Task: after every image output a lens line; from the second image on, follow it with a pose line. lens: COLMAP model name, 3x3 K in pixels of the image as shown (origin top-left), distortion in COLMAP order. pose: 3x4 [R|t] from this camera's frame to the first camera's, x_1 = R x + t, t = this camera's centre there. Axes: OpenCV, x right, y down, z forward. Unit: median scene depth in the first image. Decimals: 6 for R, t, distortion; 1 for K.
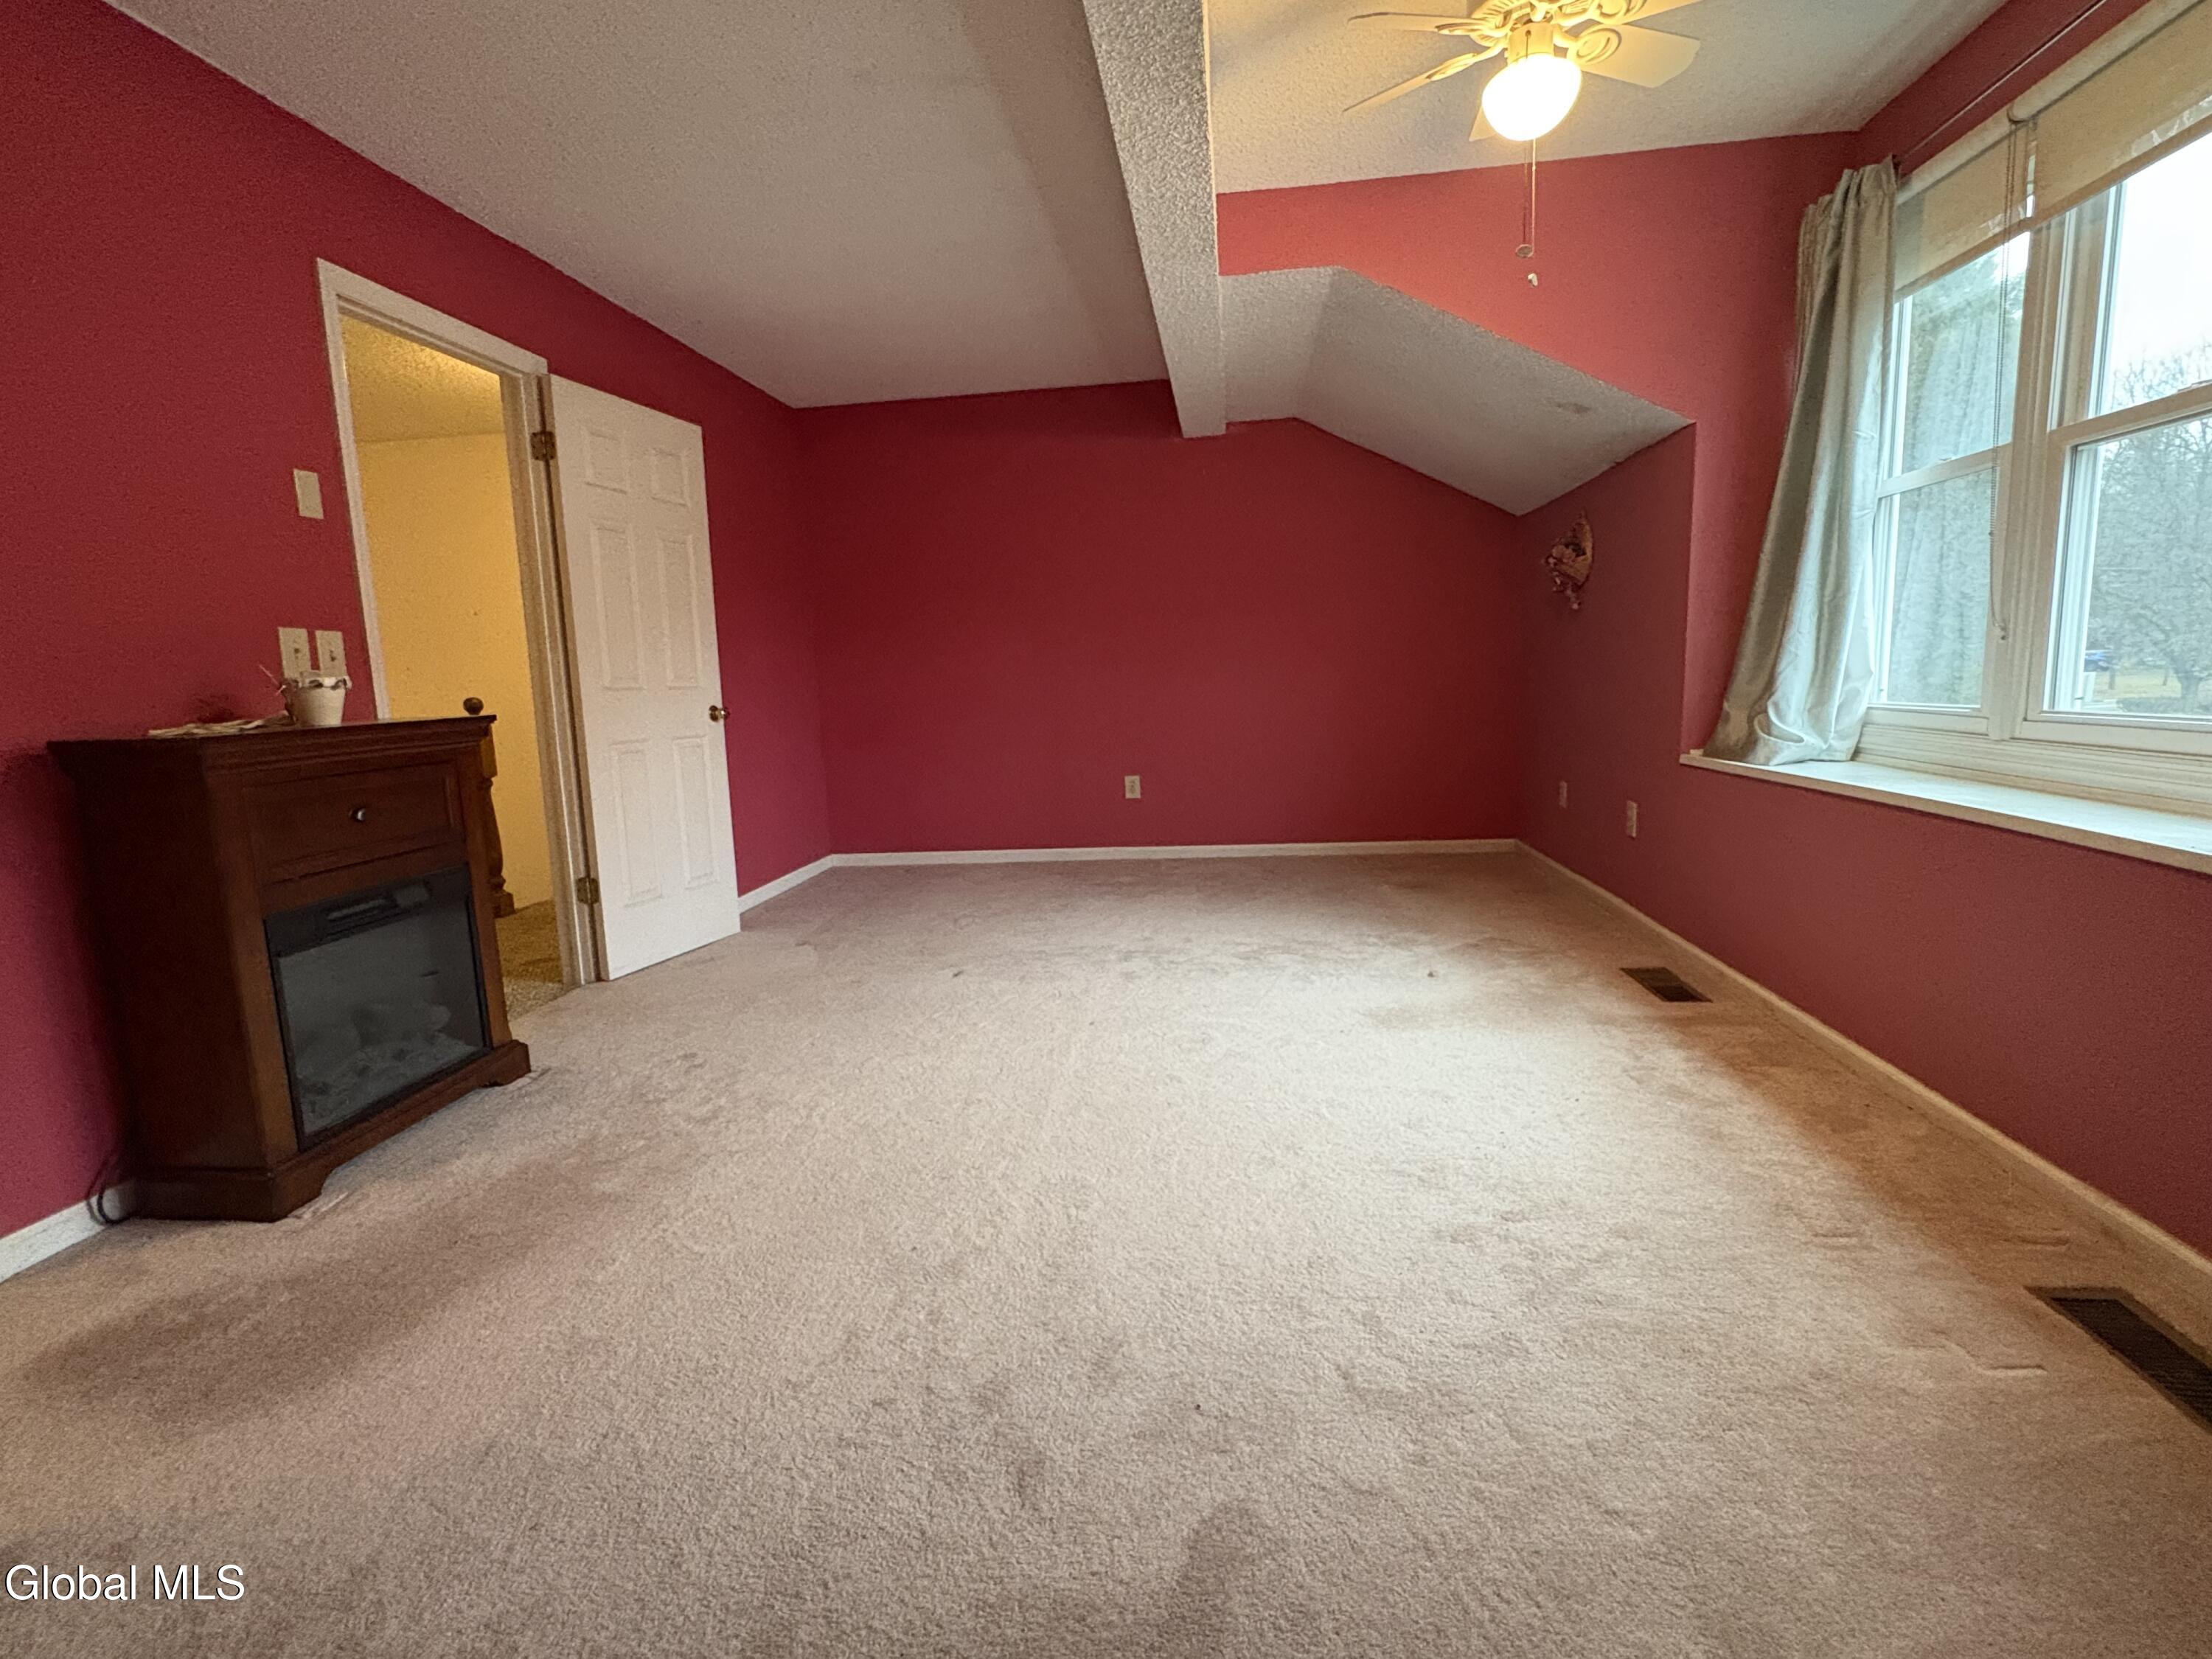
lens RADIAL K [[1055.5, 0, 1106.0], [0, 1055.5, 829.5], [0, 0, 1]] dist [-0.000656, 0.000166]
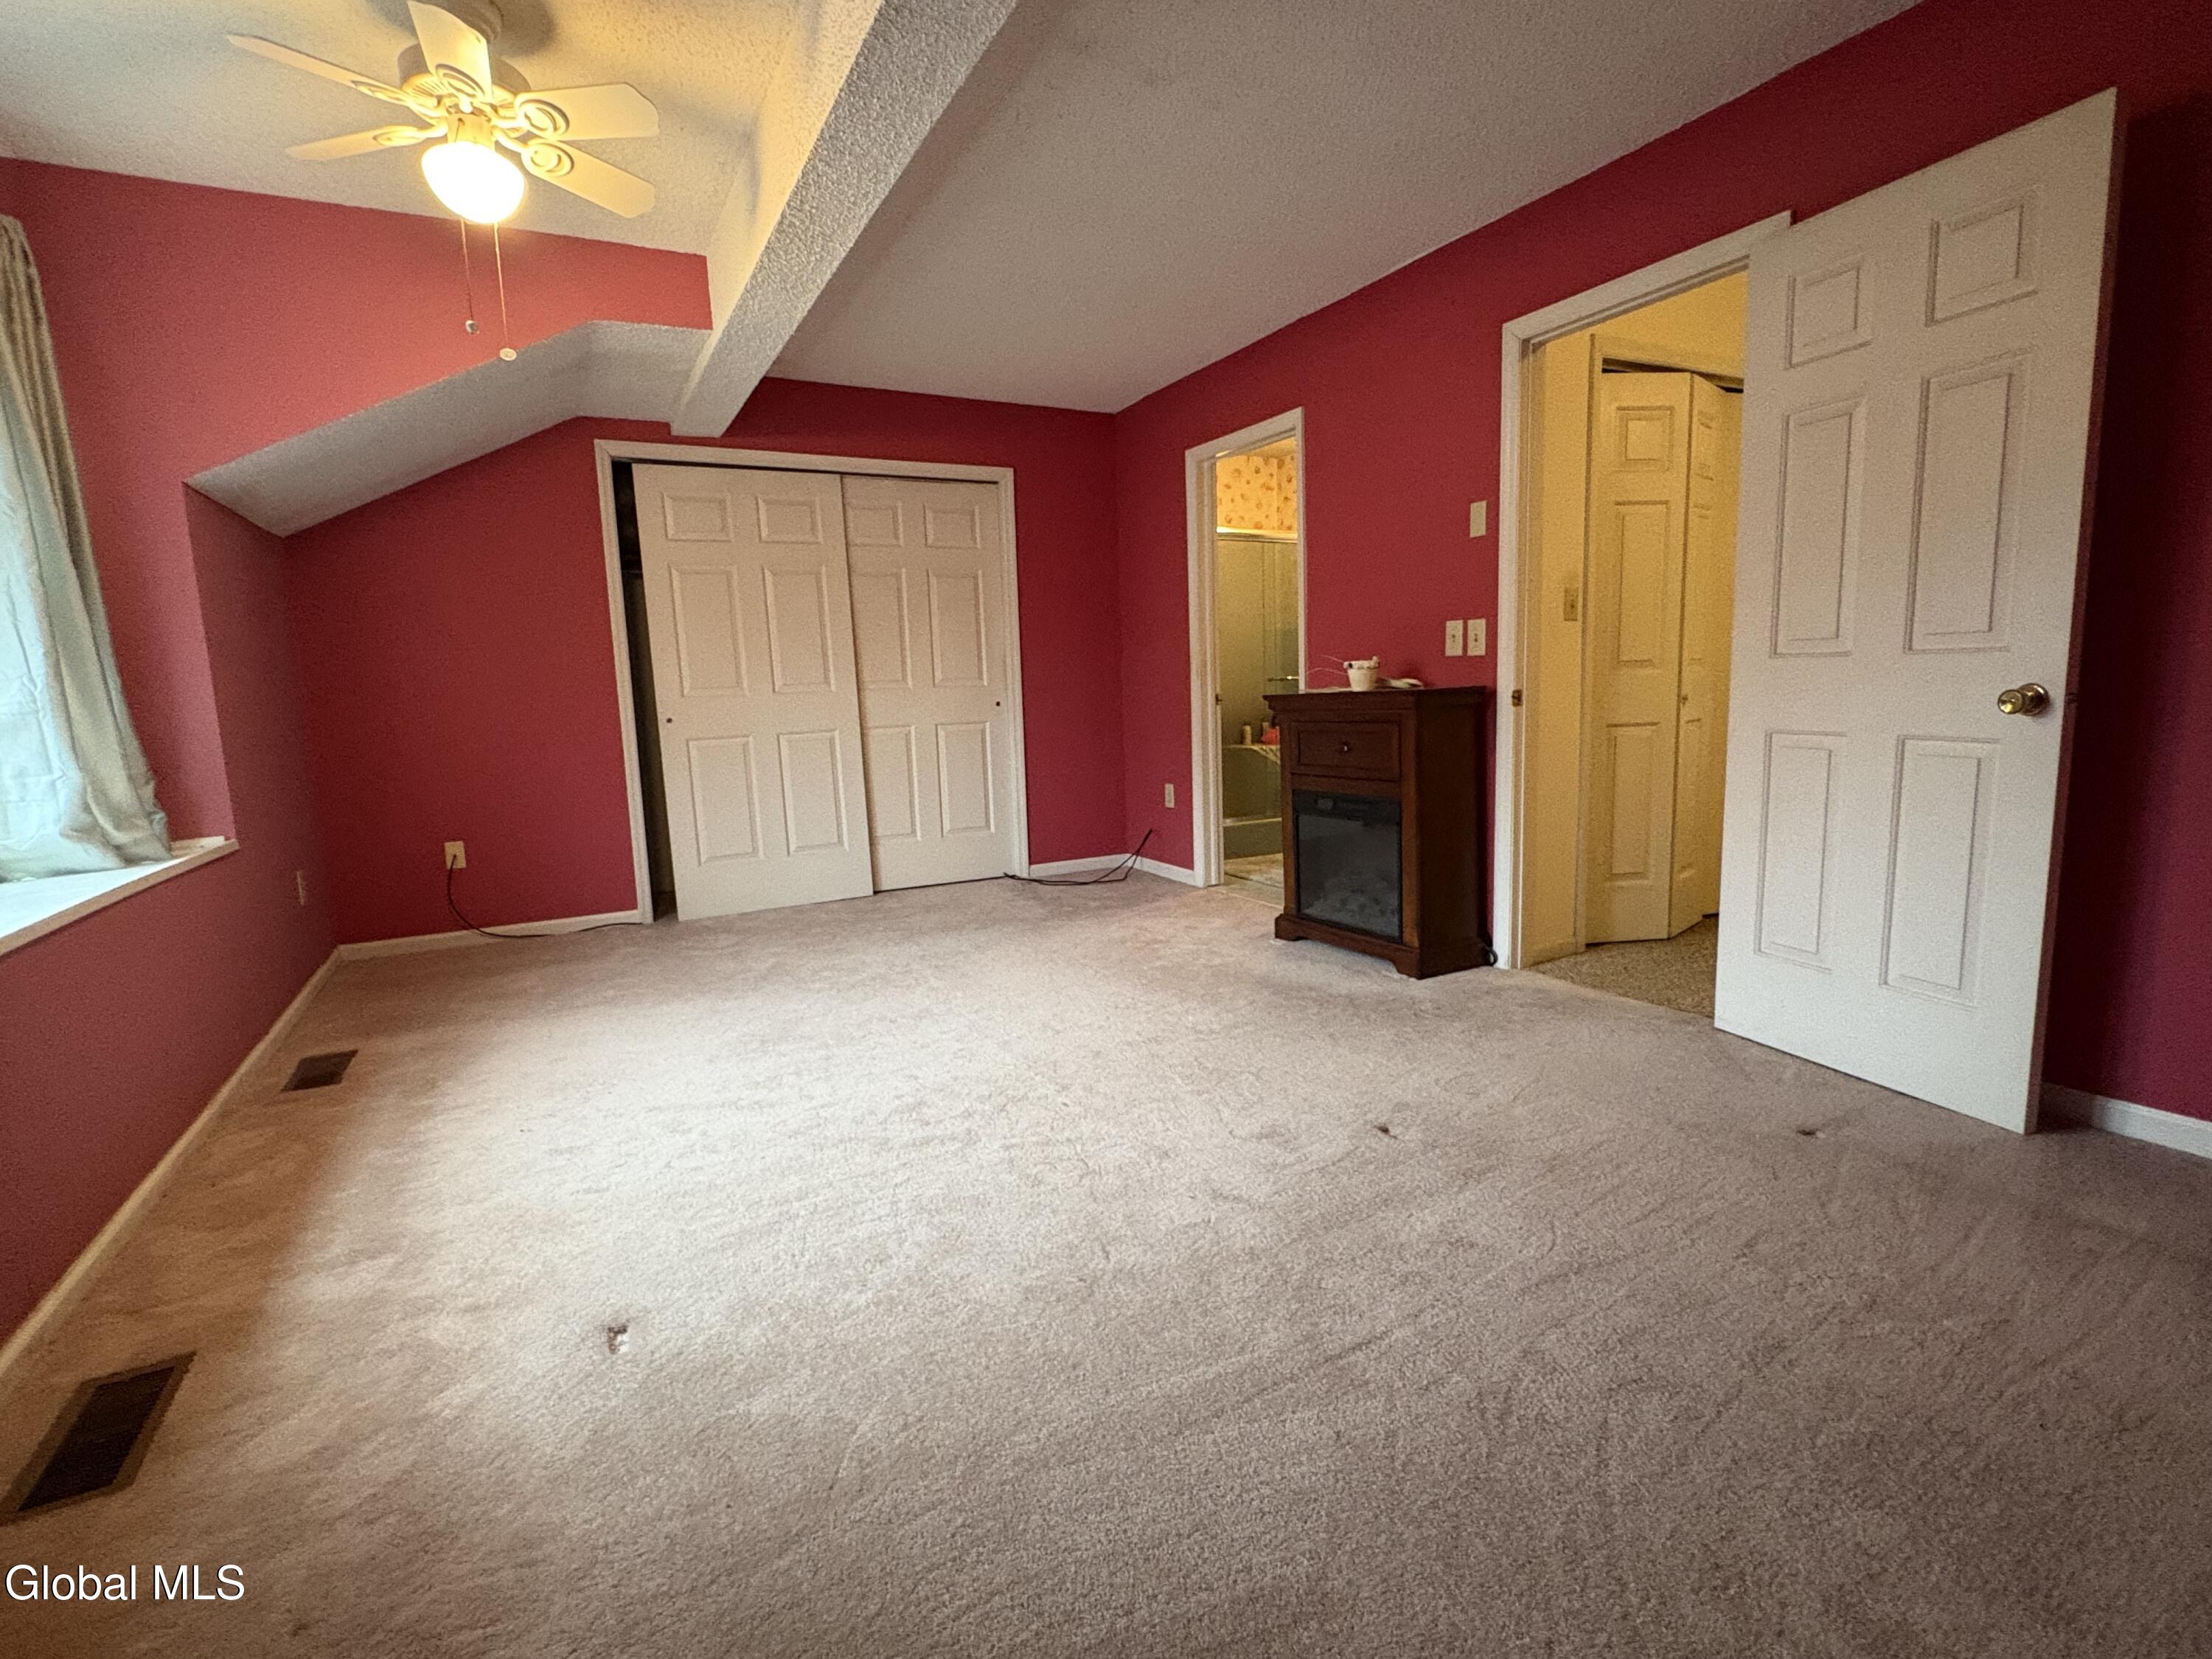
lens RADIAL K [[1055.5, 0, 1106.0], [0, 1055.5, 829.5], [0, 0, 1]] dist [-0.000656, 0.000166]
pose [[-0.819437, 0.152446, -0.552525, 0.441077], [-0.008476, 0.960653, 0.277623, -0.300451], [0.573107, 0.232178, -0.785902, 1.850048]]
